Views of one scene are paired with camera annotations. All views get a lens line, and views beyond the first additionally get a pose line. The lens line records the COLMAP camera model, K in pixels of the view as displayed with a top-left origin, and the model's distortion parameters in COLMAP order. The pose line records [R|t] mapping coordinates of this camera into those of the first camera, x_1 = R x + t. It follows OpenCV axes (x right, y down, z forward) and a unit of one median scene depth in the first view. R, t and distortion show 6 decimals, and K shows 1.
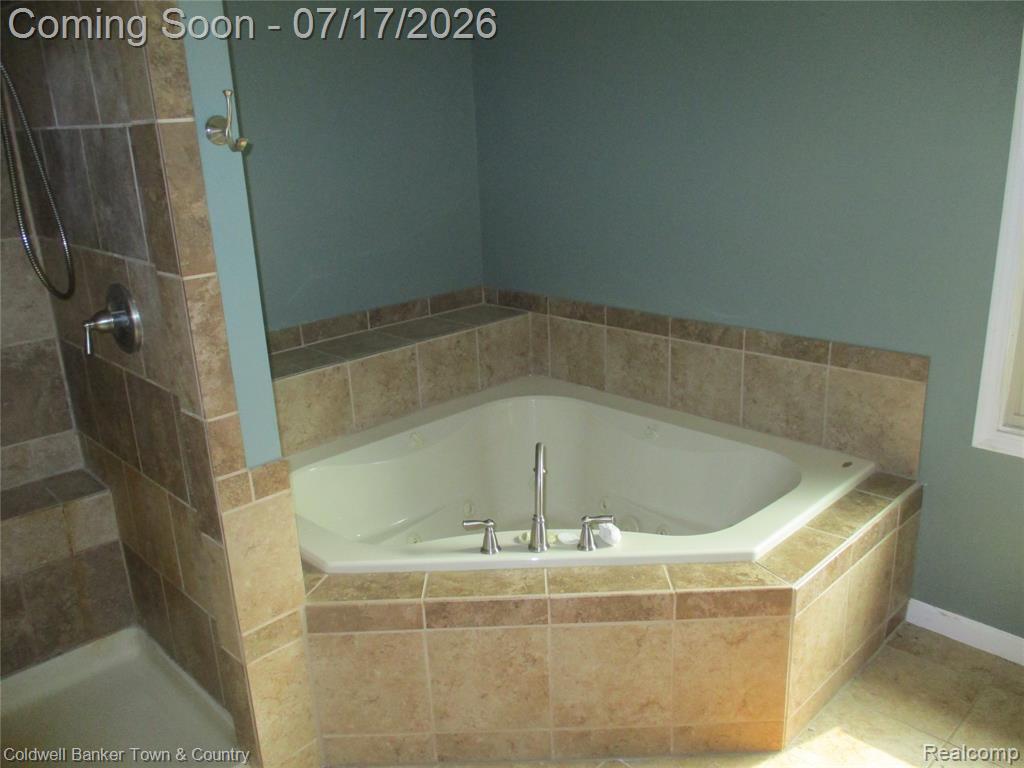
lens RADIAL K [[843.1, 0, 511.6], [0, 843.1, 380.5], [0, 0, 1]] dist [-0.010647, -0.016795]
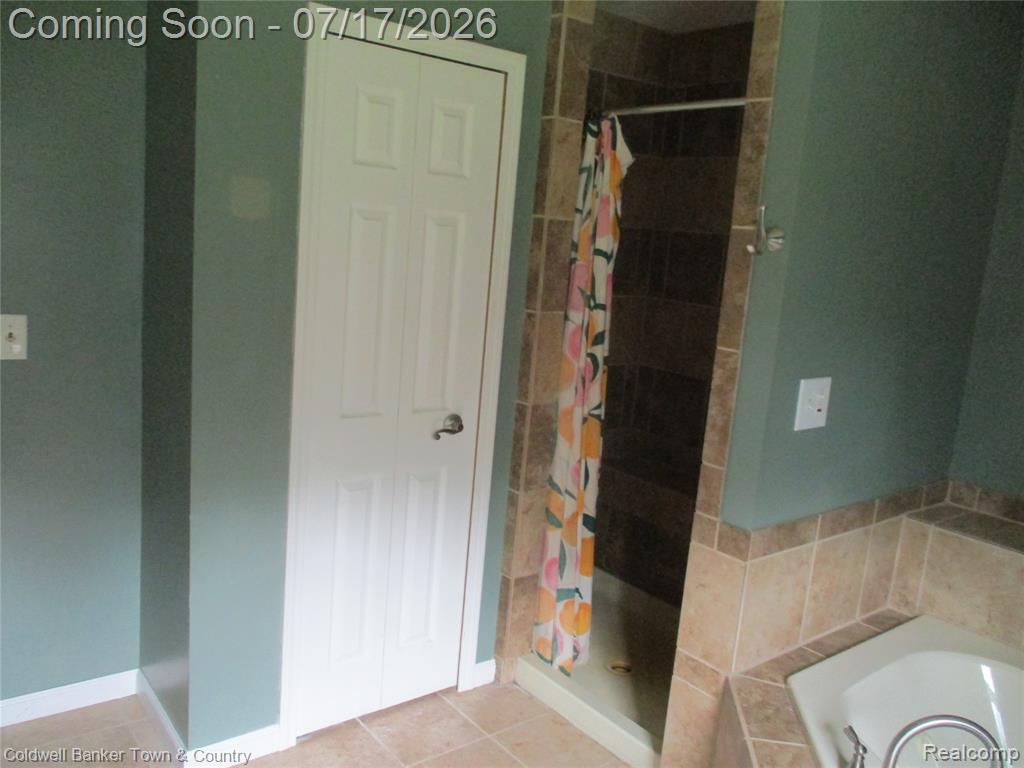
lens RADIAL K [[843.1, 0, 510.8], [0, 843.1, 385.7], [0, 0, 1]] dist [-0.010647, -0.016795]
pose [[-0.100492, 0.208601, -0.972824, 0.863468], [-0.372269, 0.898868, 0.231198, -0.239297], [0.922669, 0.385385, -0.012673, 0.724786]]
